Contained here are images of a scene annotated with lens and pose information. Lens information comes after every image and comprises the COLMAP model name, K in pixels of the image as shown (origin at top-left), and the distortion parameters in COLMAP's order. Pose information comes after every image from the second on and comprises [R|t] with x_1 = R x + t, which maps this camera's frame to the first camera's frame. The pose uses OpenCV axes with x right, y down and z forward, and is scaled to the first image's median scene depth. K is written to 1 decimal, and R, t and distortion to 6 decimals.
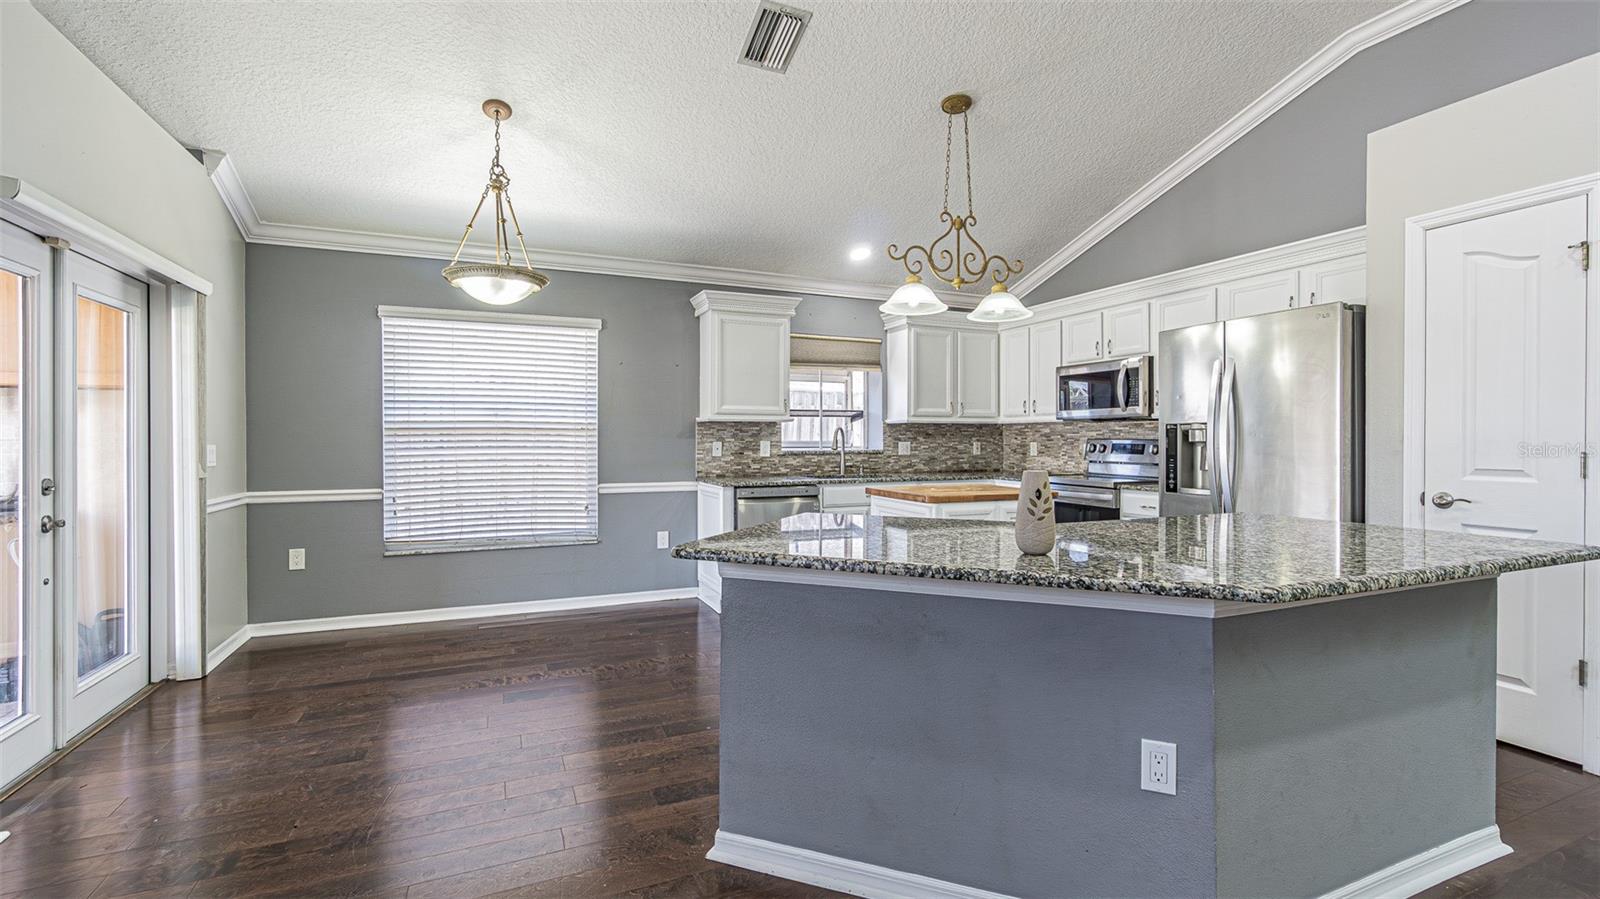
lens RADIAL K [[696.0, 0, 792.5], [0, 696.0, 443.7], [0, 0, 1]] dist [0.035417, 0.000556]
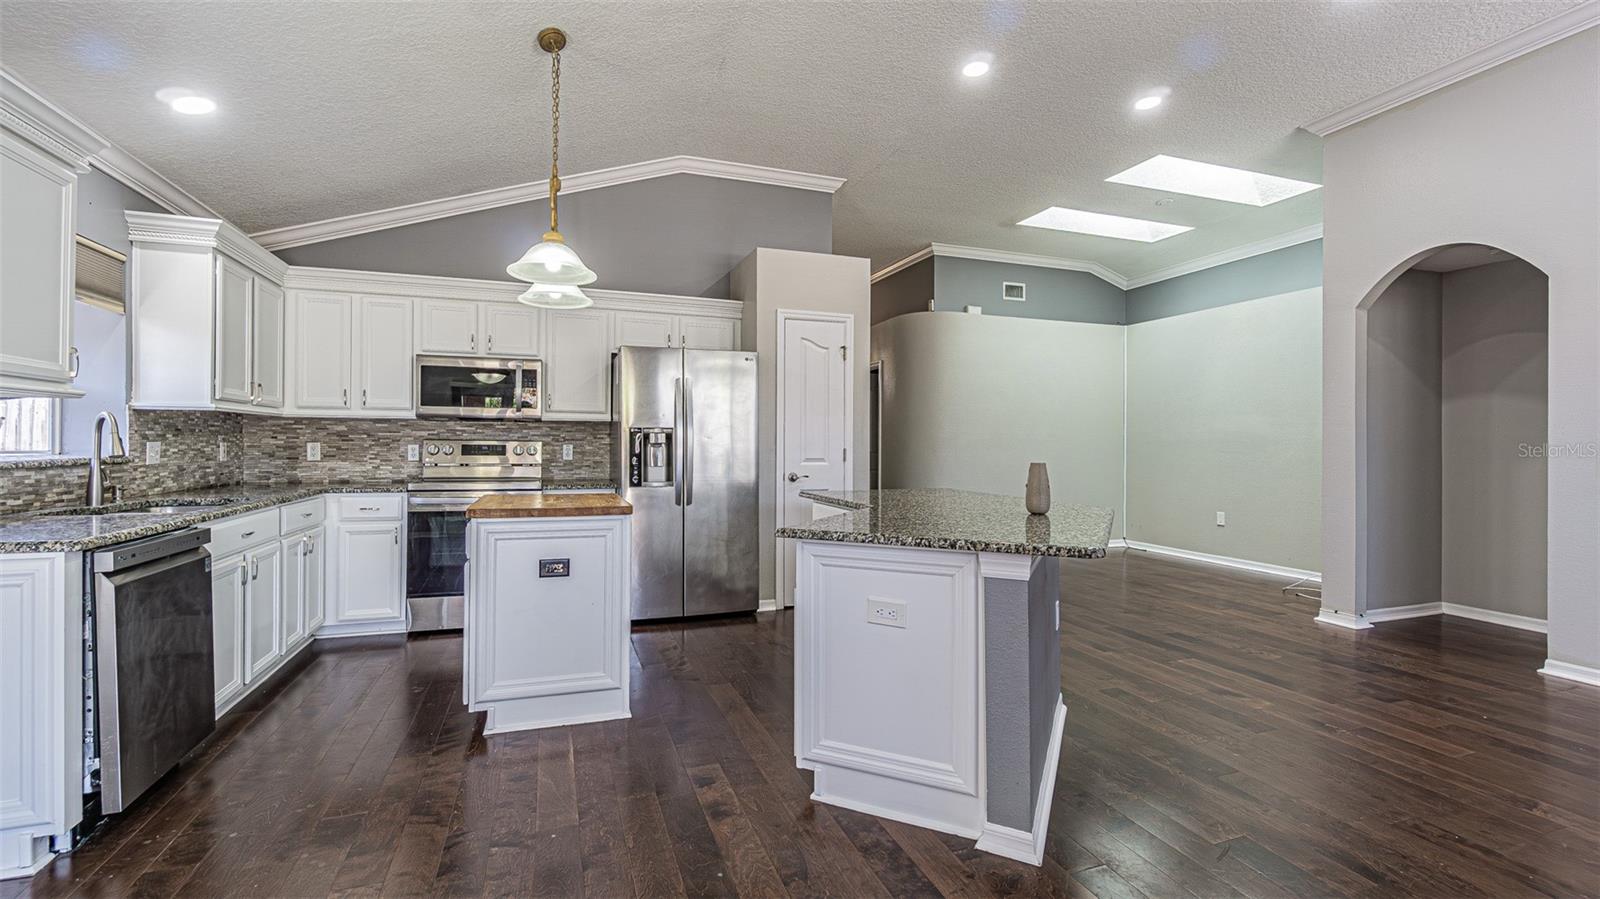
lens RADIAL K [[696.0, 0, 798.7], [0, 696.0, 443.6], [0, 0, 1]] dist [0.035417, 0.000556]
pose [[0.099799, -0.000336, 0.995008, -0.385406], [0.000430, 1.000000, 0.000294, -0.001358], [-0.995008, 0.000399, 0.099799, 0.416067]]
